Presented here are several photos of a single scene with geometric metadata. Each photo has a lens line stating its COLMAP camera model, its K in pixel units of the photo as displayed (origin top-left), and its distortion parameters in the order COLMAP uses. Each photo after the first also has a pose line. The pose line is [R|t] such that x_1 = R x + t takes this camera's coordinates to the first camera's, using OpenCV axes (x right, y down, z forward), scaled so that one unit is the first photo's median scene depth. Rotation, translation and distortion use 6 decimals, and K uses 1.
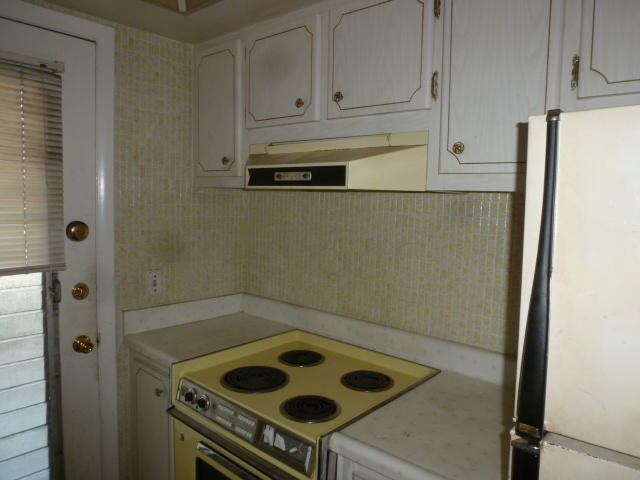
lens RADIAL K [[449.0, 0, 320.0], [0, 449.0, 240.0], [0, 0, 1]] dist [-0.041419, -0.000760]
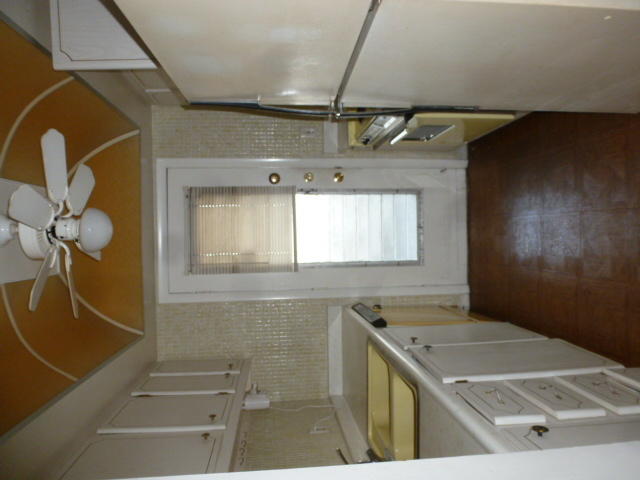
lens RADIAL K [[449.0, 0, 320.0], [0, 449.0, 240.0], [0, 0, 1]] dist [-0.041419, -0.000760]
pose [[0.033854, -0.647786, -0.761070, 0.706883], [0.999273, 0.035297, 0.014406, 0.151943], [0.017531, -0.761004, 0.648510, -0.380049]]
